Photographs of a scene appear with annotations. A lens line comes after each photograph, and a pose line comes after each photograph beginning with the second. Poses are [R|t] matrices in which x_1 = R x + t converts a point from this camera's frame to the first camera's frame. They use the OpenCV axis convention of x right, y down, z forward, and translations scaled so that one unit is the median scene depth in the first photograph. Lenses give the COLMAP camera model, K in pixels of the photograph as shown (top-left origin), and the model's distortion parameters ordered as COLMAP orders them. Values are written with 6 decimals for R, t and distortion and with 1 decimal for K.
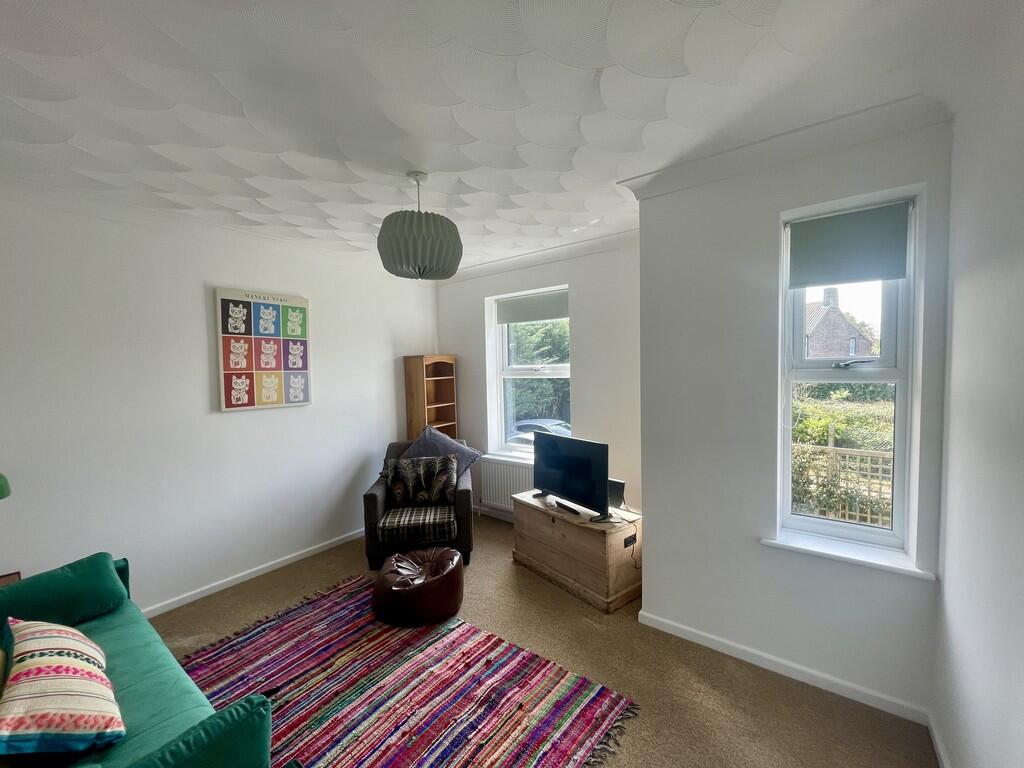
lens RADIAL K [[414.7, 0, 508.9], [0, 414.7, 386.9], [0, 0, 1]] dist [0.000042, 0.000177]
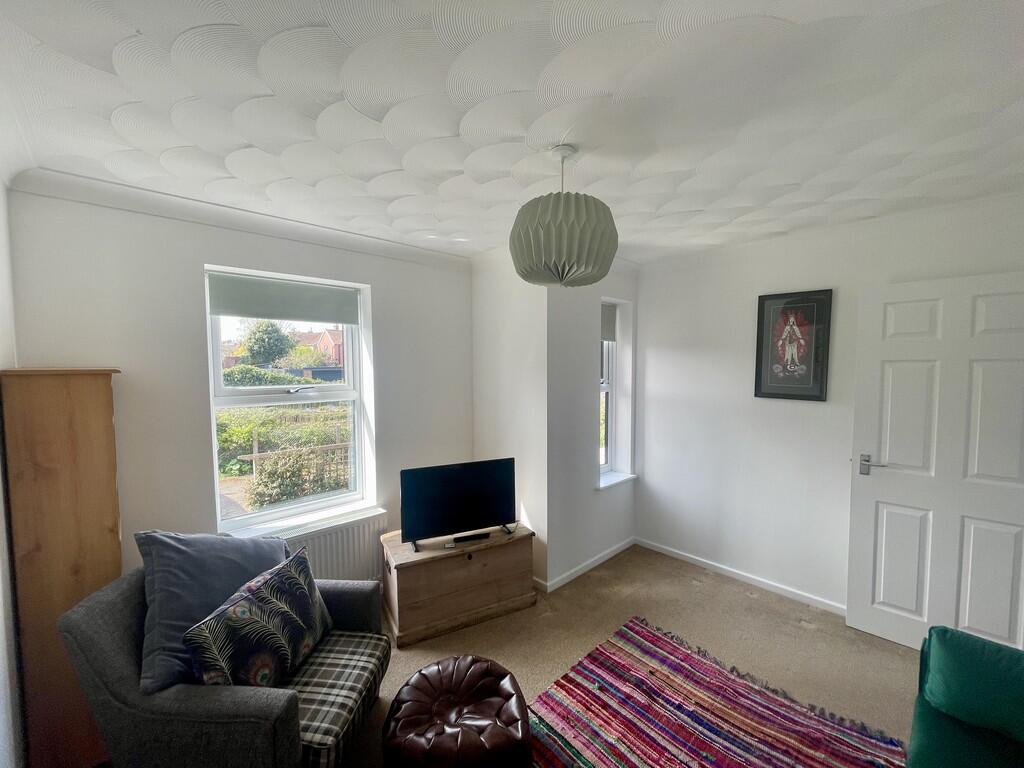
lens RADIAL K [[414.7, 0, 508.9], [0, 414.7, 386.9], [0, 0, 1]] dist [0.000042, 0.000177]
pose [[0.163744, -0.033985, 0.985917, -1.005281], [0.048090, 0.998493, 0.026431, -0.093488], [-0.985330, 0.043085, 0.165132, 0.982452]]
